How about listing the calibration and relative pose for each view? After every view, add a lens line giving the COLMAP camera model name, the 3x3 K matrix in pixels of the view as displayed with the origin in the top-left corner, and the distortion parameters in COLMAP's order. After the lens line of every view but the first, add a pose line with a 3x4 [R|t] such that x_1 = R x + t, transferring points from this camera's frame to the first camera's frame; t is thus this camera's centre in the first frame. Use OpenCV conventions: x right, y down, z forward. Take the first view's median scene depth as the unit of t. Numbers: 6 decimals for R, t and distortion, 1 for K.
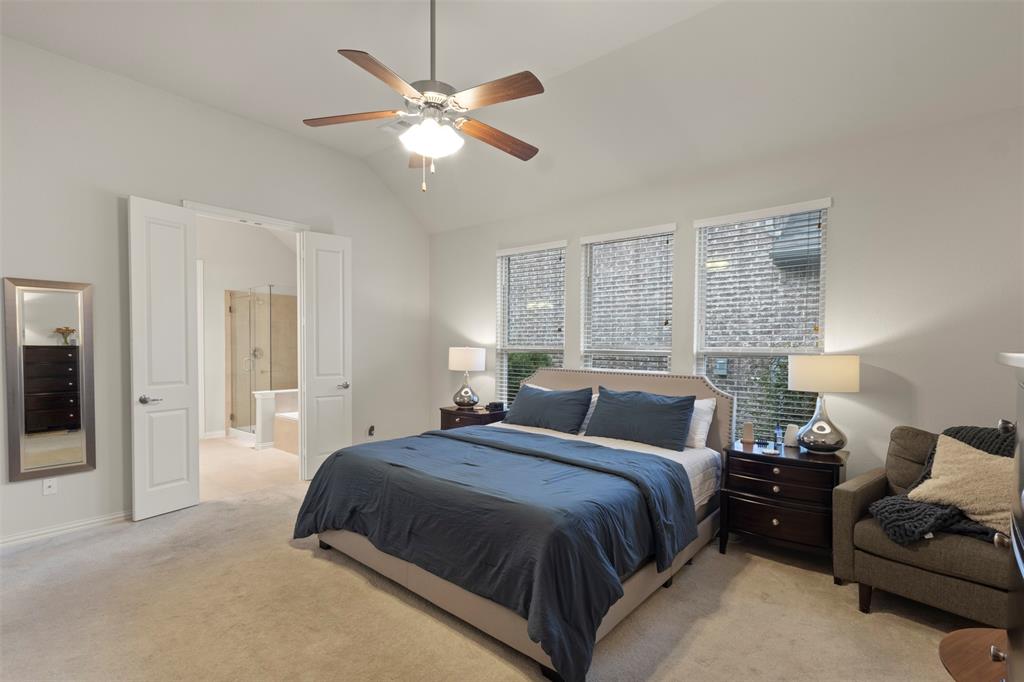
lens RADIAL K [[474.1, 0, 509.4], [0, 474.1, 344.8], [0, 0, 1]] dist [0.000511, 0.000944]
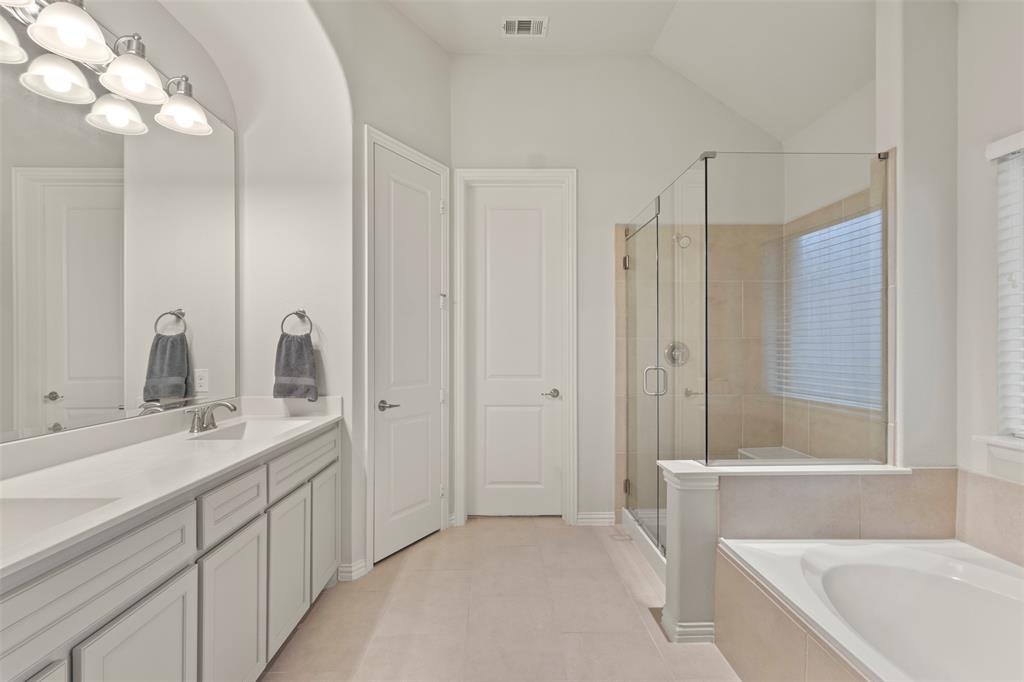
lens RADIAL K [[474.1, 0, 509.4], [0, 474.1, 344.8], [0, 0, 1]] dist [0.000511, 0.000944]
pose [[0.655876, -0.001224, -0.754868, -0.299685], [-0.002802, 0.999988, -0.004055, 0.011376], [0.754863, 0.004775, 0.655865, 0.592769]]
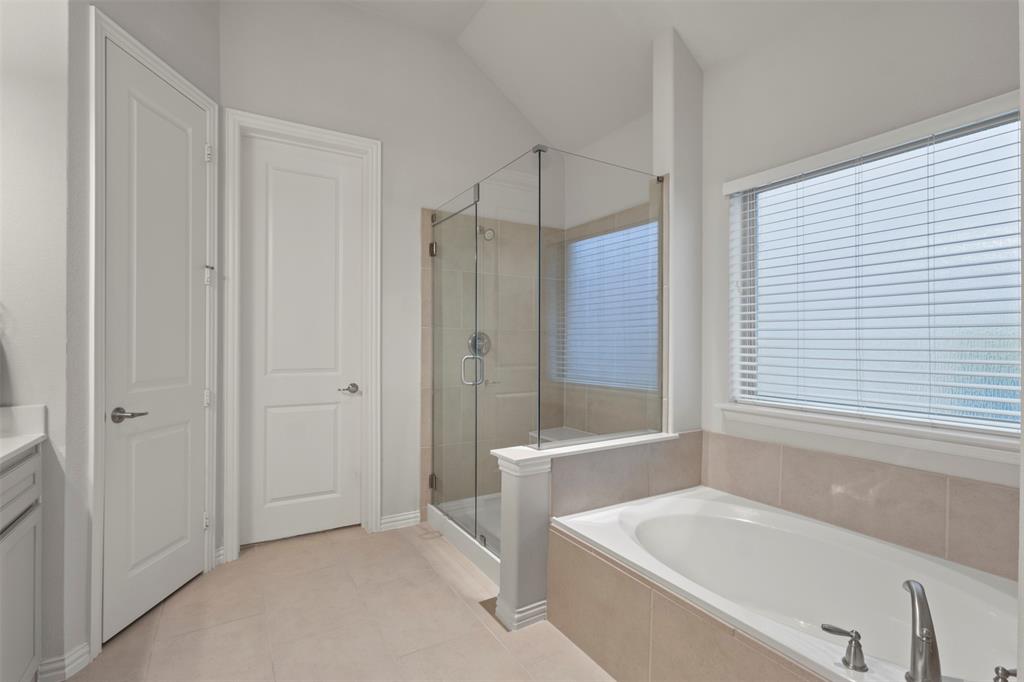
lens RADIAL K [[471.4, 0, 510.8], [0, 471.4, 341.0], [0, 0, 1]] dist [-0.001719, 0.000665]
pose [[0.943525, 0.004109, -0.331275, -0.360325], [-0.006177, 0.999967, -0.005192, 0.017306], [0.331242, 0.006945, 0.943520, 0.587894]]
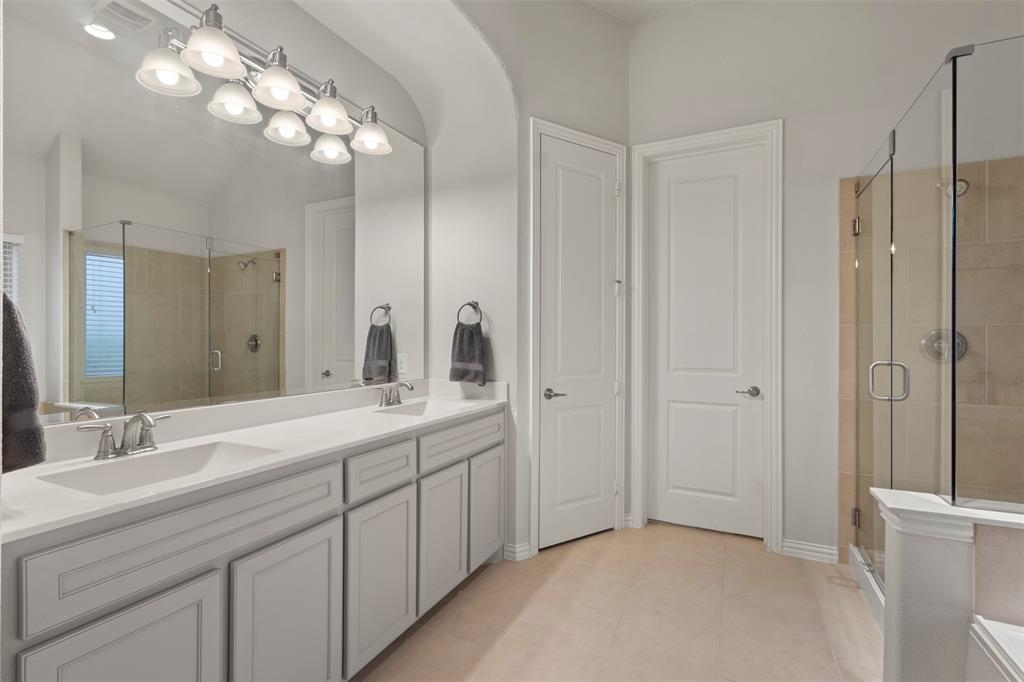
lens RADIAL K [[473.7, 0, 510.5], [0, 473.7, 338.7], [0, 0, 1]] dist [0.002606, 0.000516]
pose [[0.240318, 0.000166, -0.970694, -0.289742], [-0.006301, 0.999979, -0.001389, 0.015381], [0.970674, 0.006450, 0.240314, 0.646733]]
